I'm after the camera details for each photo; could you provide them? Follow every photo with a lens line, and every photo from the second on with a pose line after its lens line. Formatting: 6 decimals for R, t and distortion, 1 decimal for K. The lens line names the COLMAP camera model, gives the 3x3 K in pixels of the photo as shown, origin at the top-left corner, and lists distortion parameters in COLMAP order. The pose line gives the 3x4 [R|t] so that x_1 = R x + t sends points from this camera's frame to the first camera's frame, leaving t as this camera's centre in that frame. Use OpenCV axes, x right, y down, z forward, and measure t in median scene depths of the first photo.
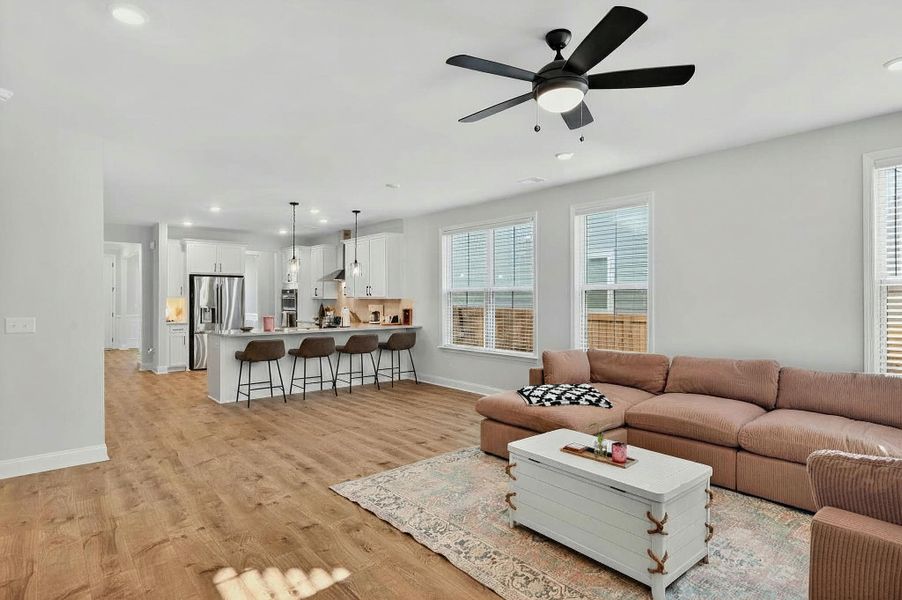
lens RADIAL K [[479.8, 0, 451.0], [0, 479.8, 300.0], [0, 0, 1]] dist [-0.000389, -0.000248]
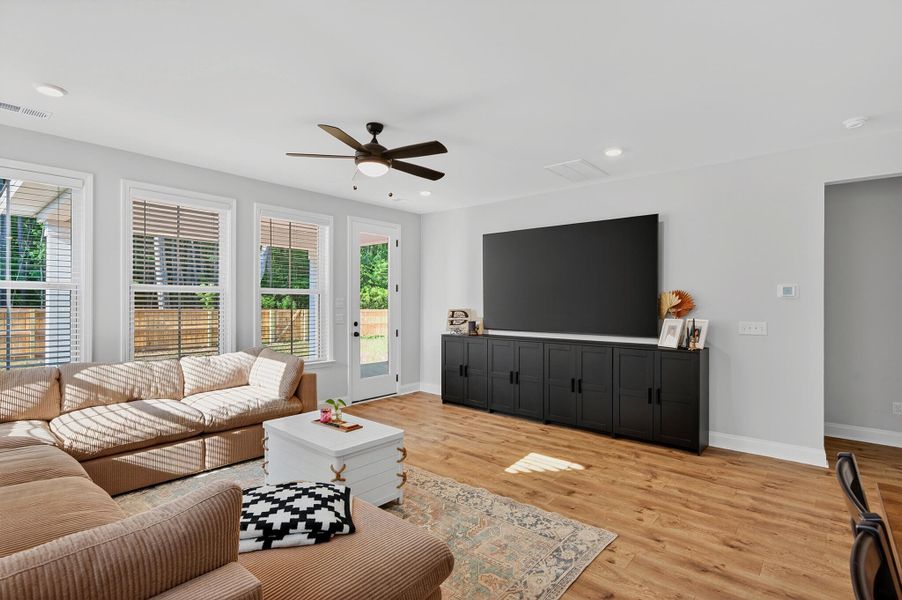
lens RADIAL K [[438.0, 0, 467.9], [0, 438.0, 299.8], [0, 0, 1]] dist [0.000809, 0.000185]
pose [[-0.981751, -0.002914, -0.190149, 0.113274], [-0.003930, 0.999980, 0.004963, -0.011576], [0.190130, 0.005619, -0.981743, 1.372523]]
